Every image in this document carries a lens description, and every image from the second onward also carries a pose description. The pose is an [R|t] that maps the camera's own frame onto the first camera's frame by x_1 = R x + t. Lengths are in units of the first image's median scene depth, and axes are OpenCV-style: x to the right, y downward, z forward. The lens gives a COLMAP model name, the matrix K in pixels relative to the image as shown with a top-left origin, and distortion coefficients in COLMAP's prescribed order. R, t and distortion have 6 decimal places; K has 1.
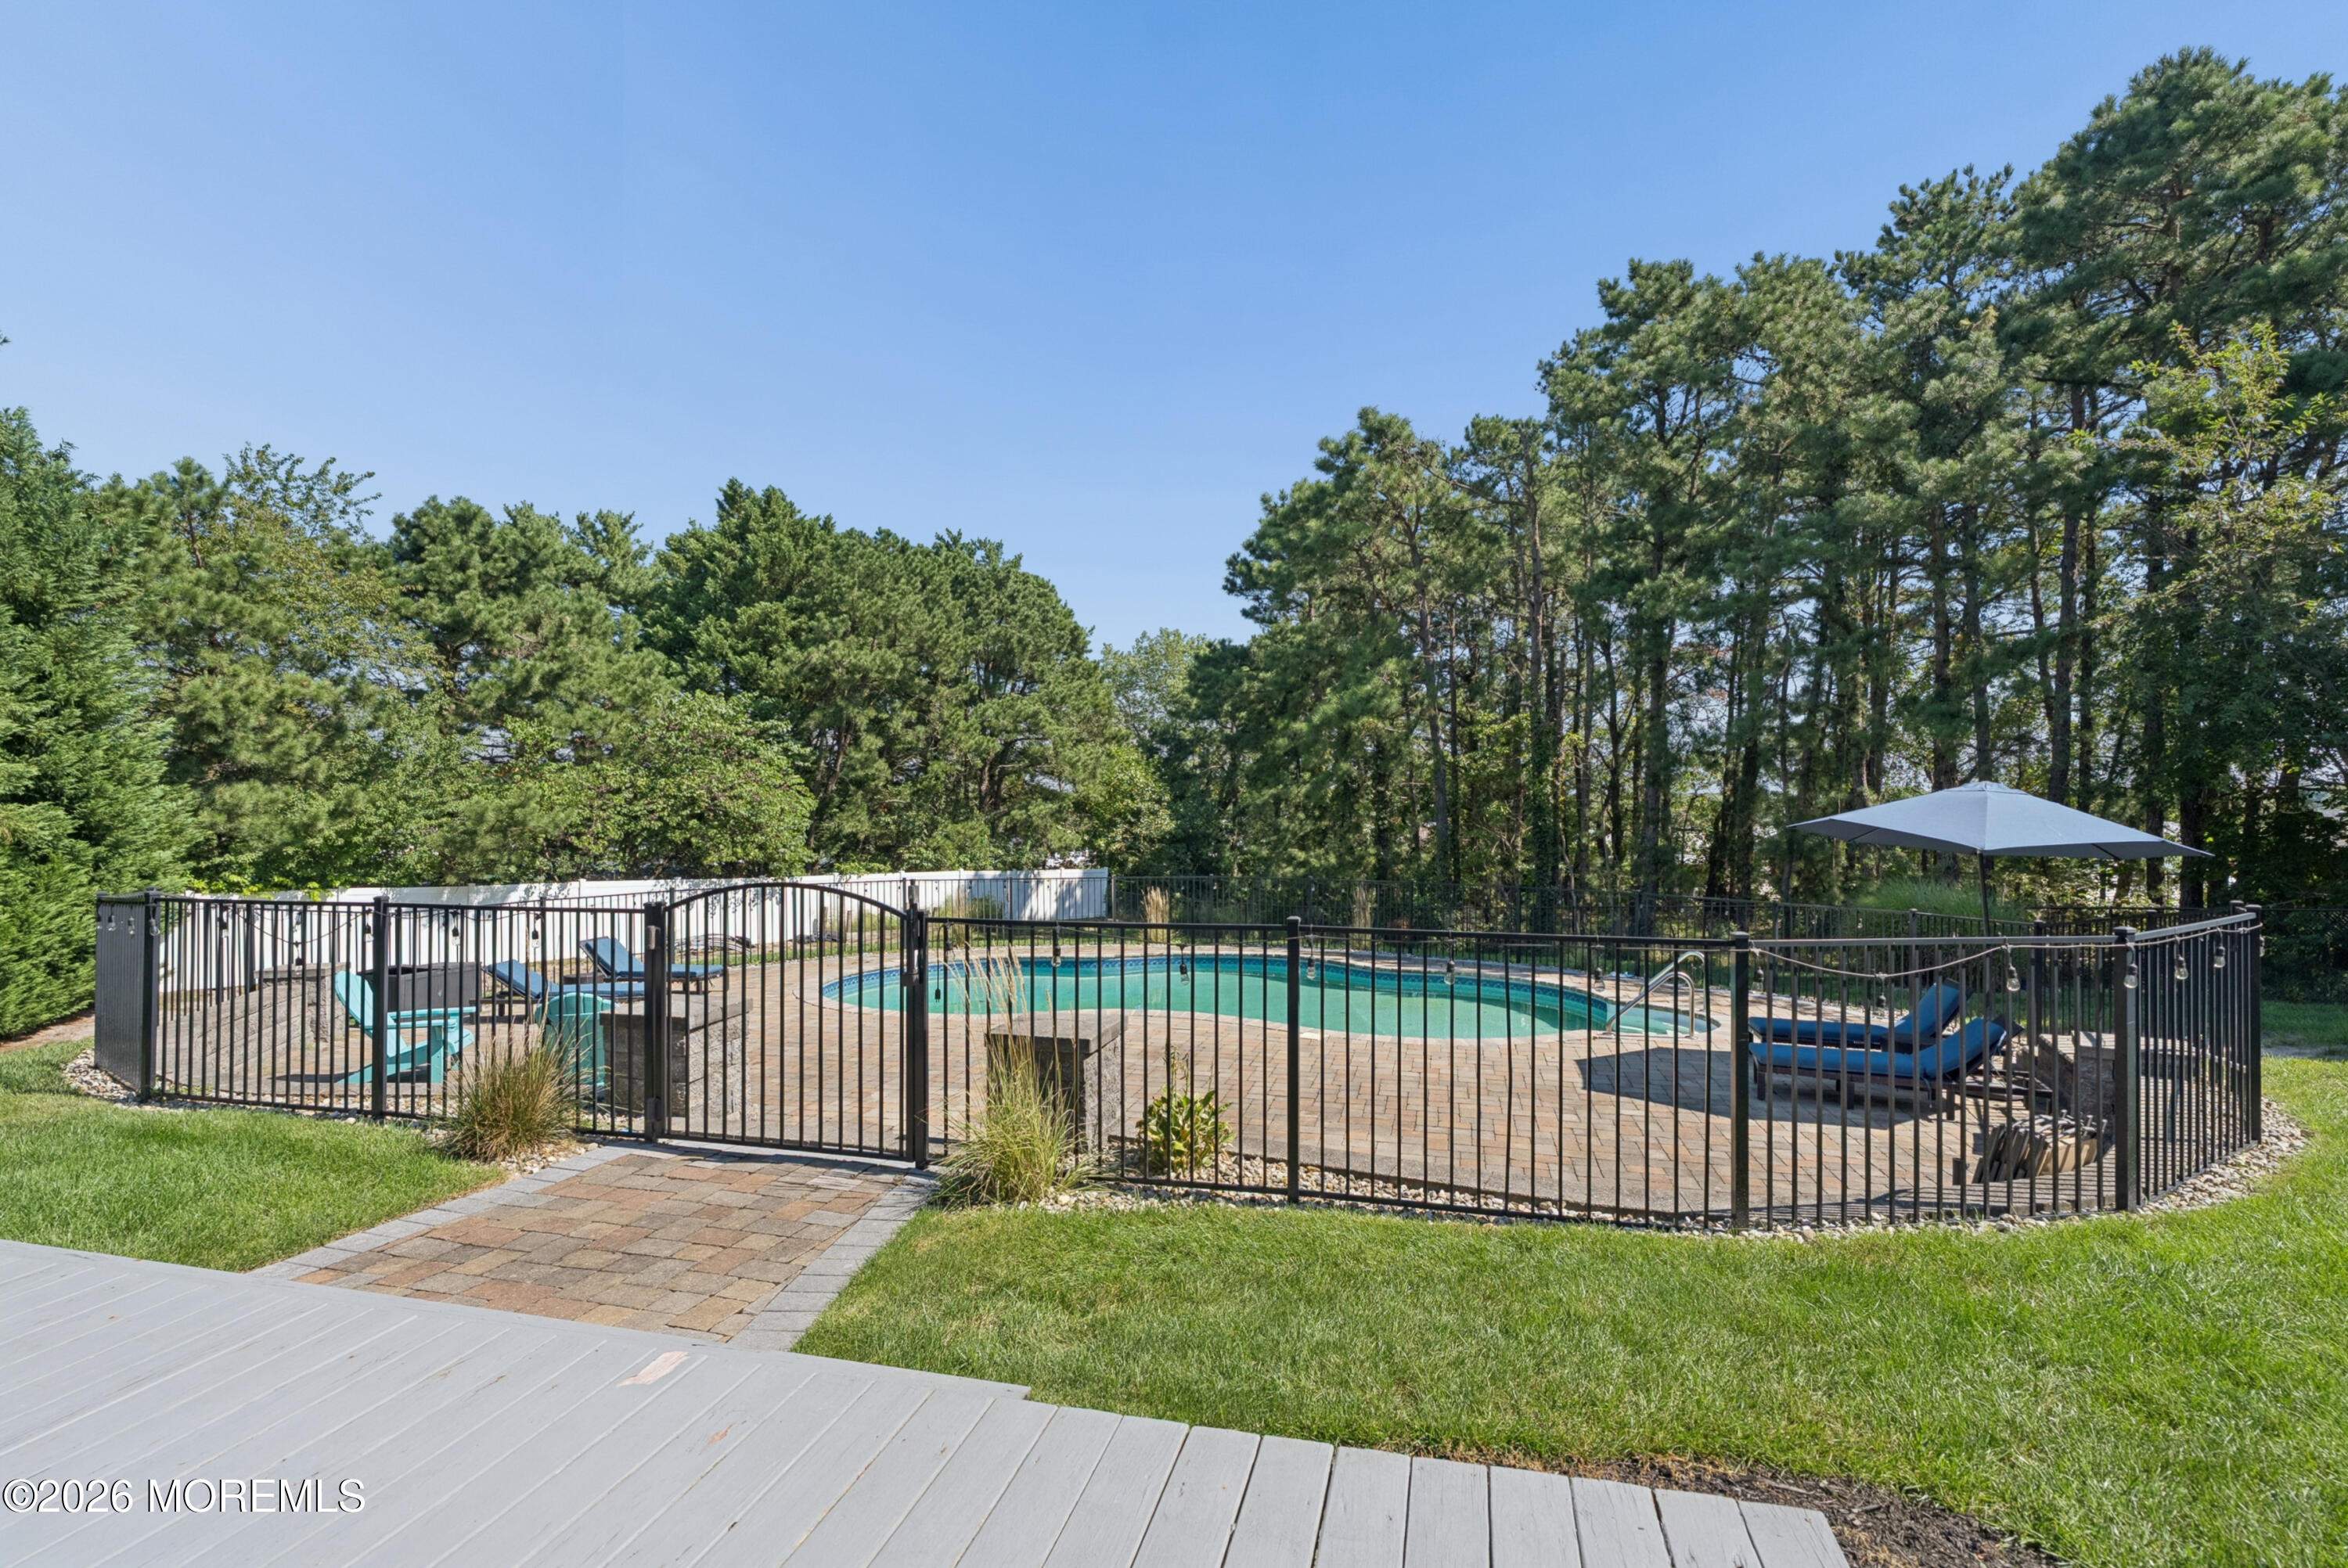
lens RADIAL K [[1050.4, 0, 1176.9], [0, 1050.4, 809.2], [0, 0, 1]] dist [-0.006561, 0.002355]
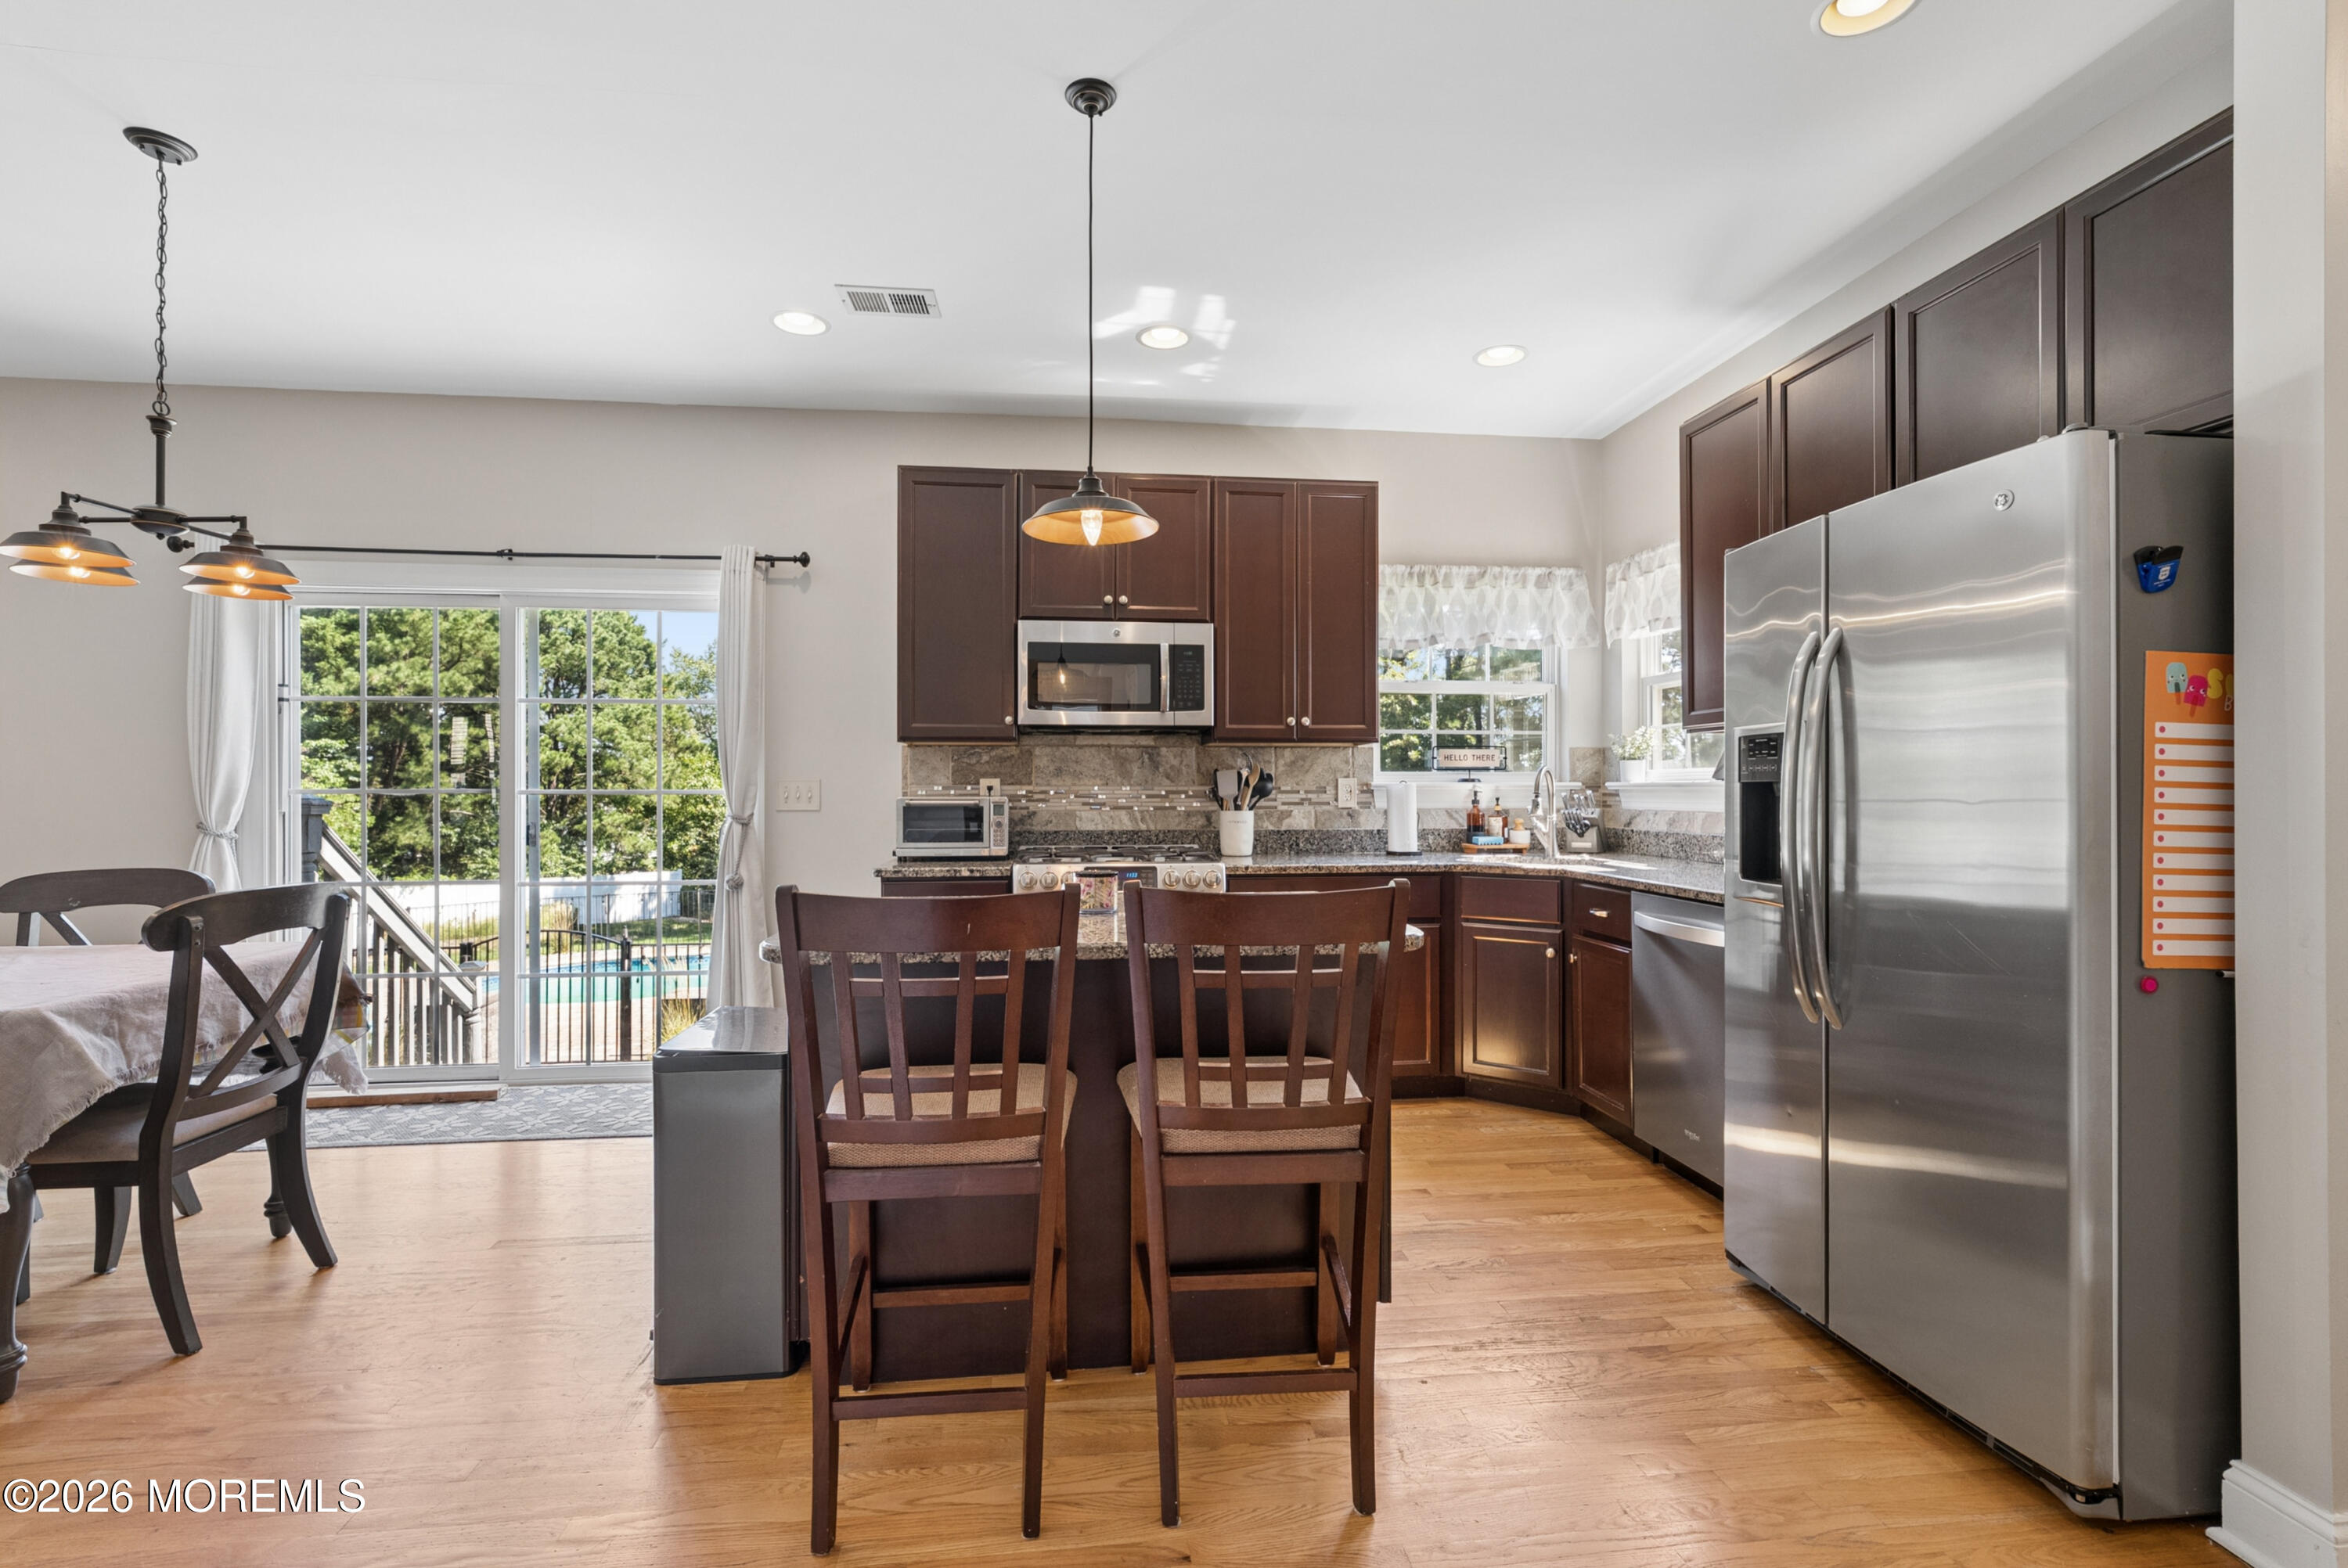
lens RADIAL K [[1050.4, 0, 1188.7], [0, 1050.4, 789.2], [0, 0, 1]] dist [-0.006561, 0.002355]
pose [[0.921082, 0.003278, 0.389356, -0.007917], [-0.002751, 0.999994, -0.001912, -0.032236], [-0.389360, 0.000690, 0.921086, -0.235910]]
